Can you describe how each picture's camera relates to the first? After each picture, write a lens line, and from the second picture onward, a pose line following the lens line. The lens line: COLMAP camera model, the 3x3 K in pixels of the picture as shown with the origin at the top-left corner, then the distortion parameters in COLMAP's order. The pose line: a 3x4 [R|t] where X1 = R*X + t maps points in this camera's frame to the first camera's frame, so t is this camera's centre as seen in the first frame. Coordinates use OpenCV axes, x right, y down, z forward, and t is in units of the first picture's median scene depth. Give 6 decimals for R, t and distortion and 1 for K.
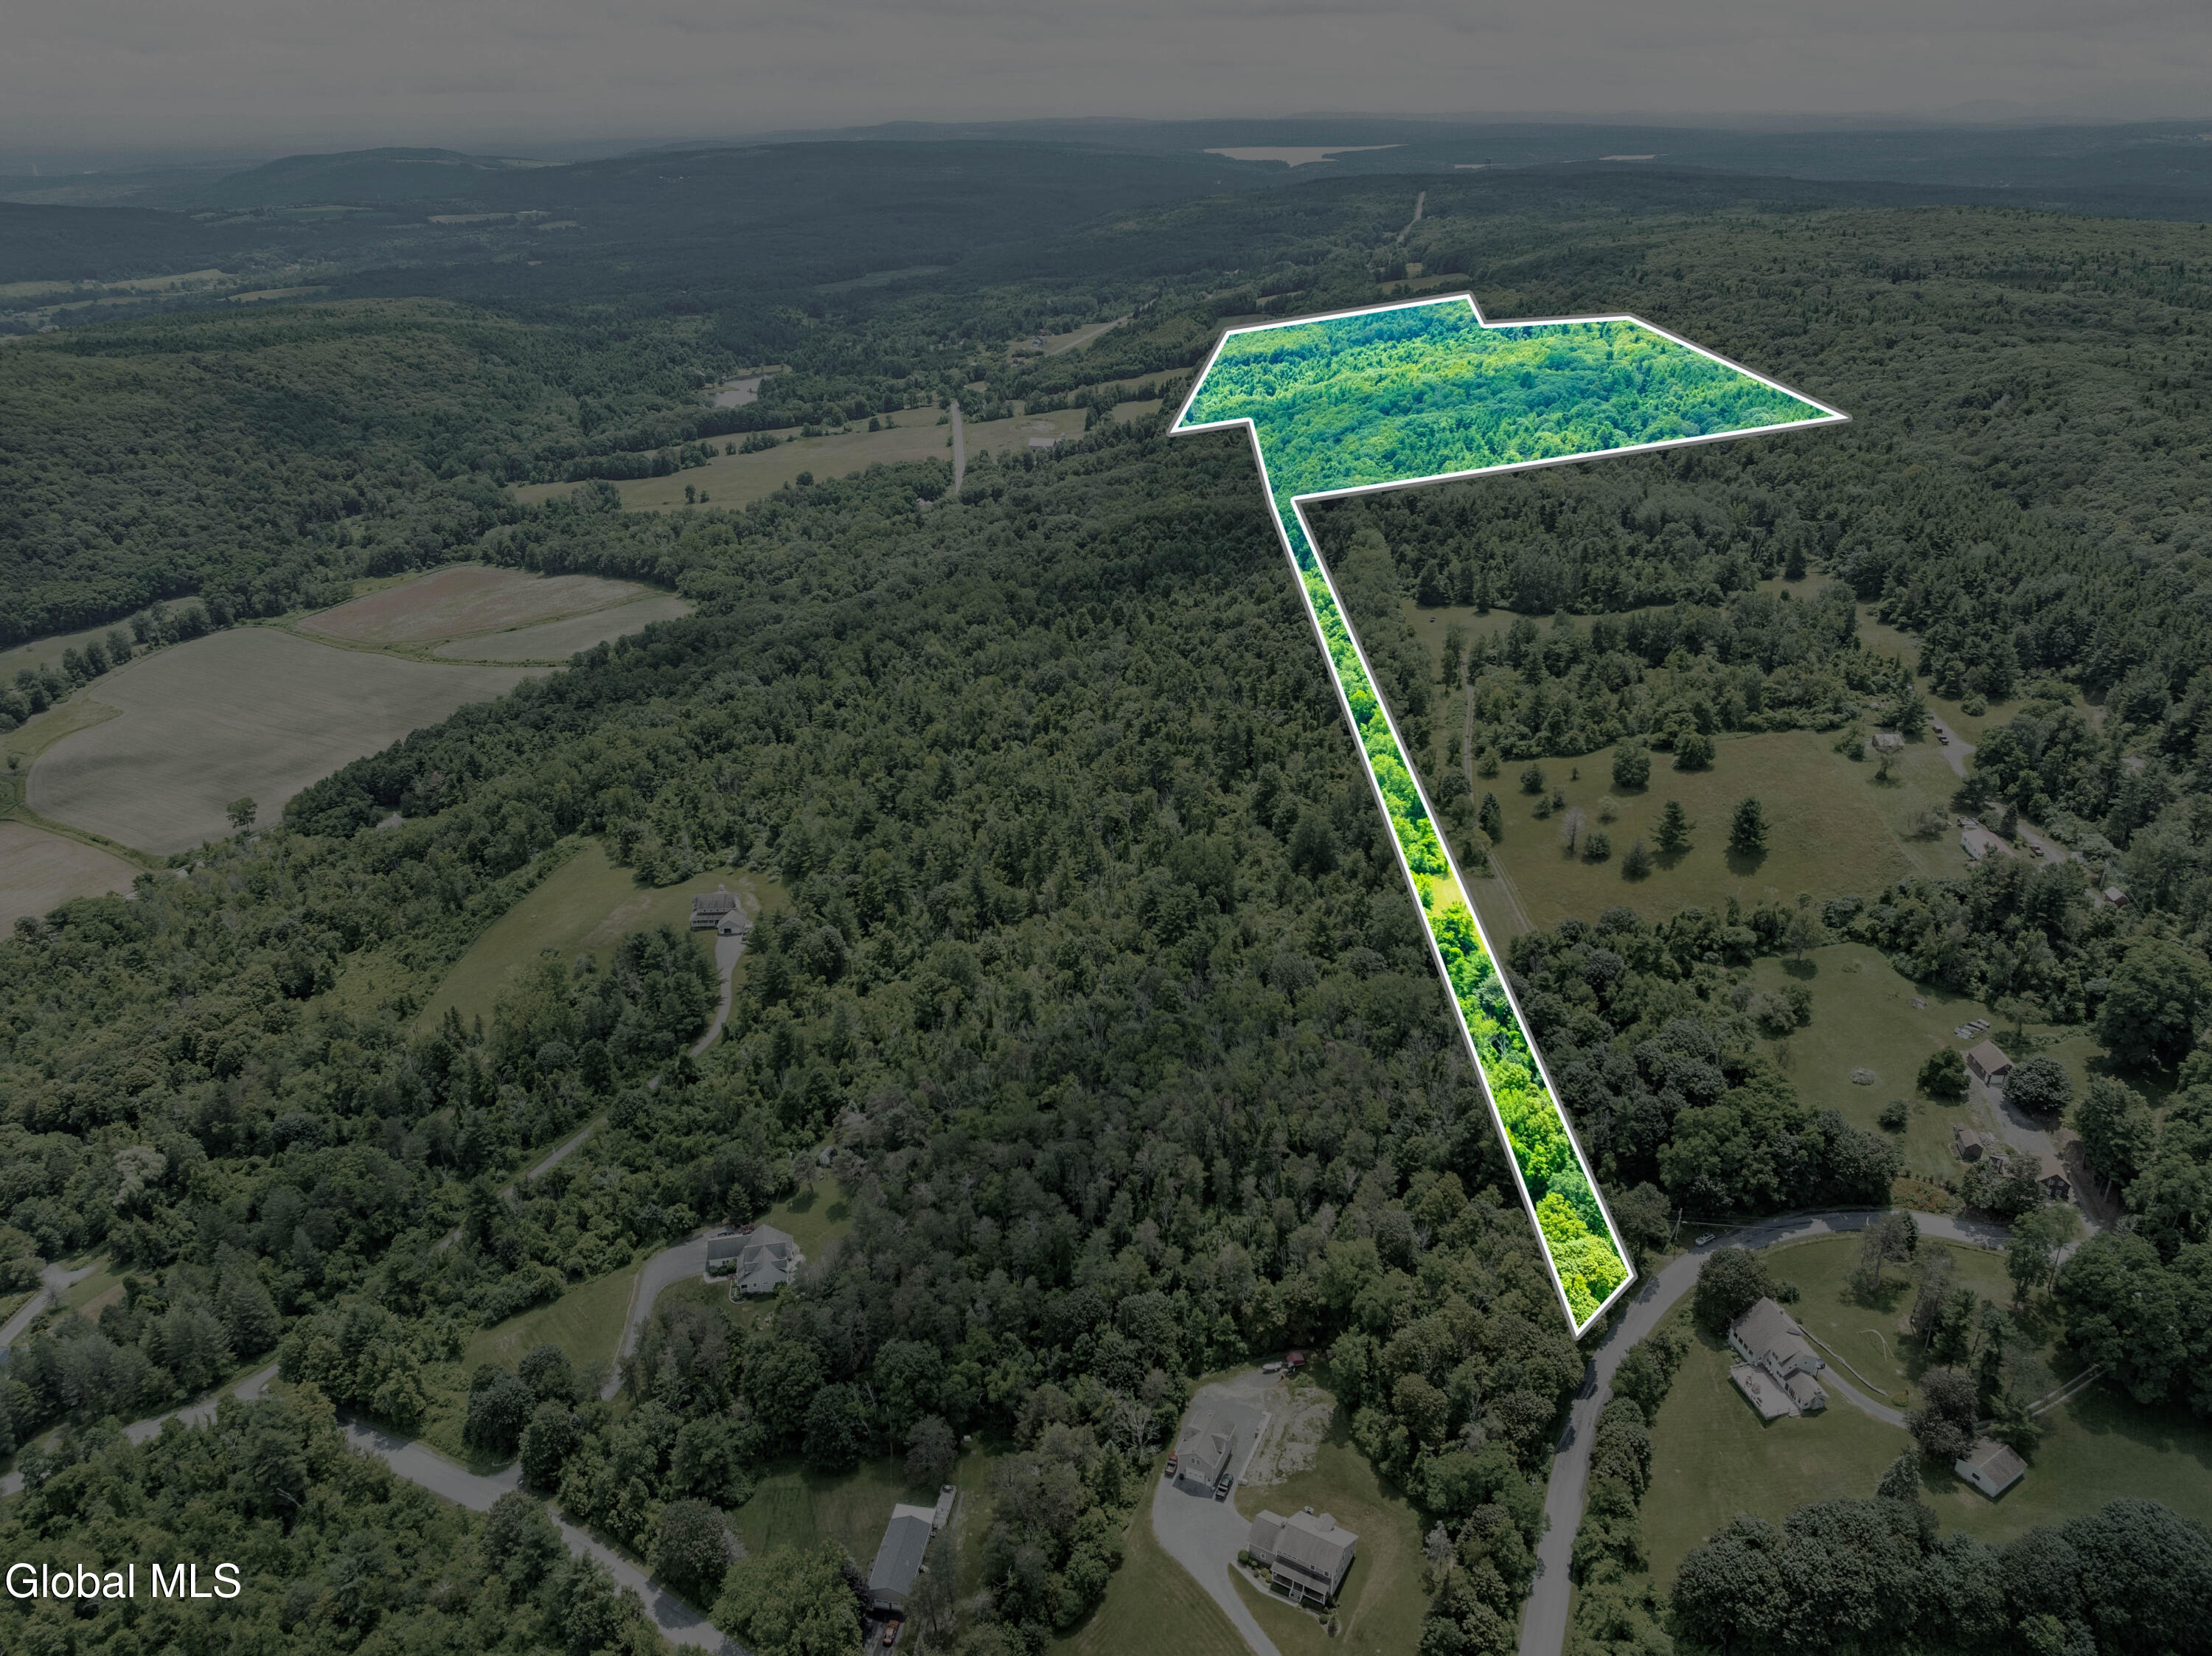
lens RADIAL K [[1551.3, 0, 1106.0], [0, 1551.3, 828.0], [0, 0, 1]] dist [-0.039761, -0.000208]
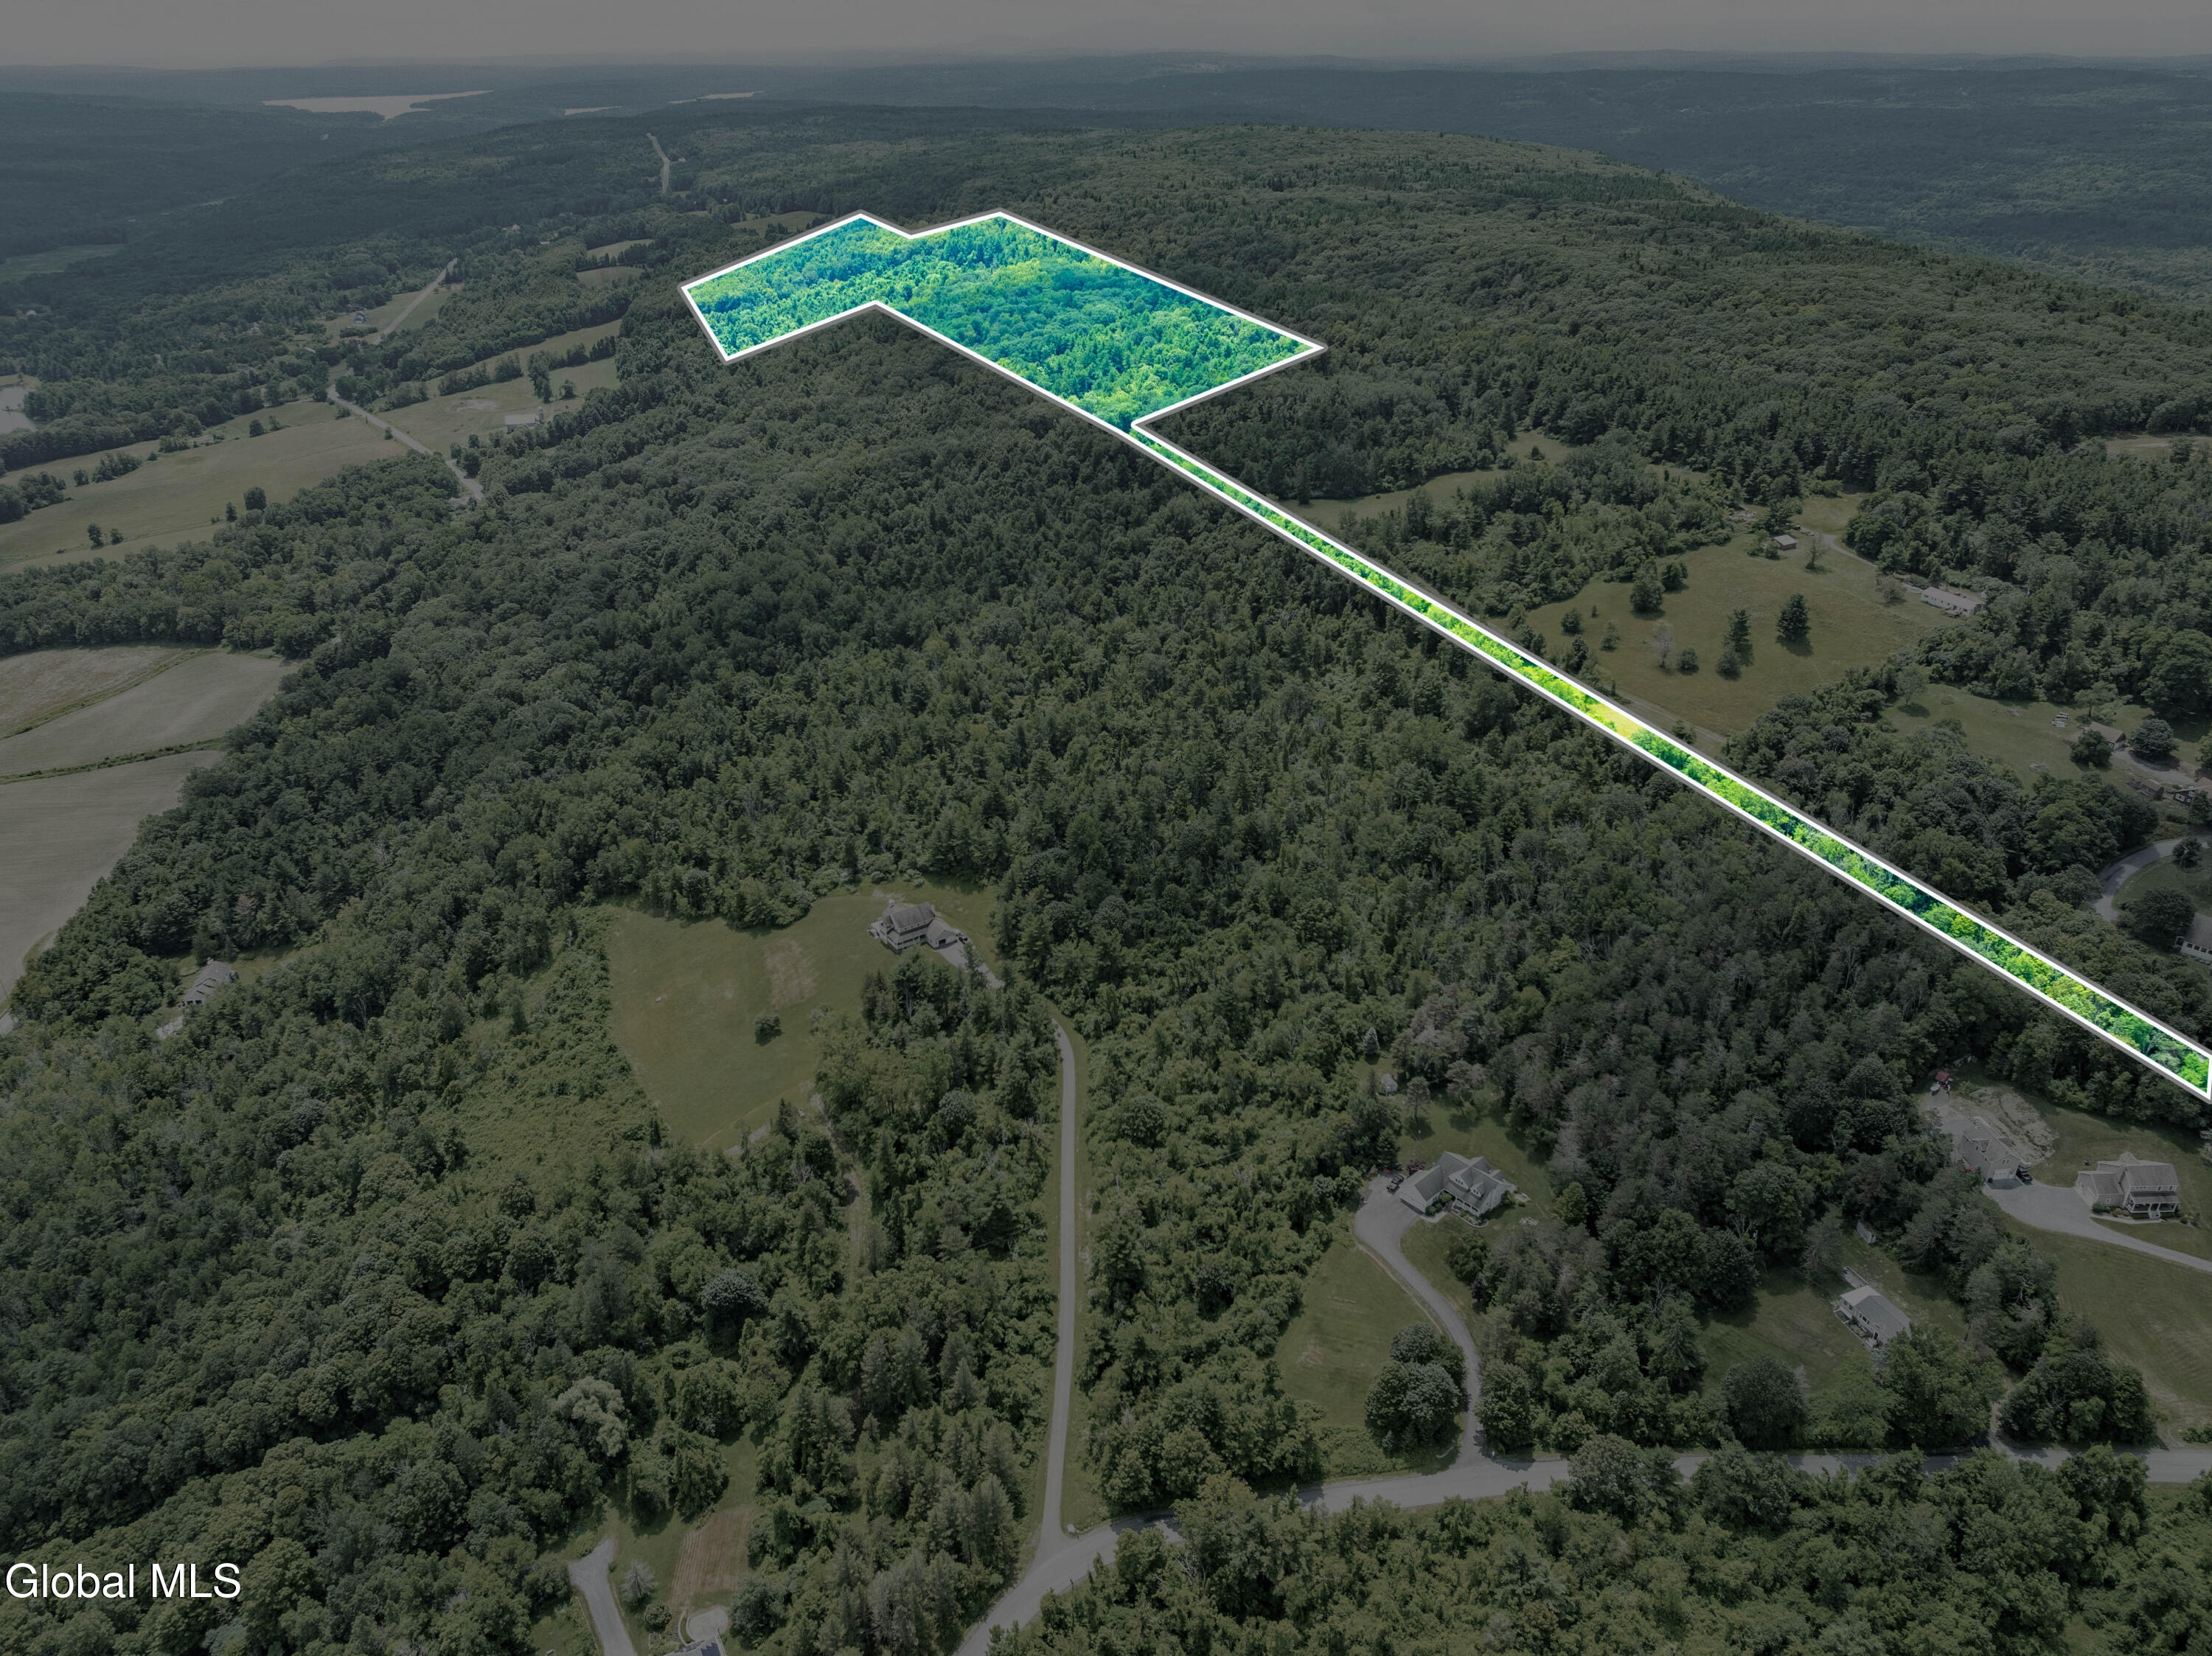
lens RADIAL K [[1551.3, 0, 1106.0], [0, 1551.3, 828.0], [0, 0, 1]] dist [-0.039761, -0.000208]
pose [[0.848661, -0.235019, 0.473856, -0.369017], [0.220046, 0.971534, 0.087758, -0.036626], [-0.480992, 0.029794, 0.876219, 0.099439]]
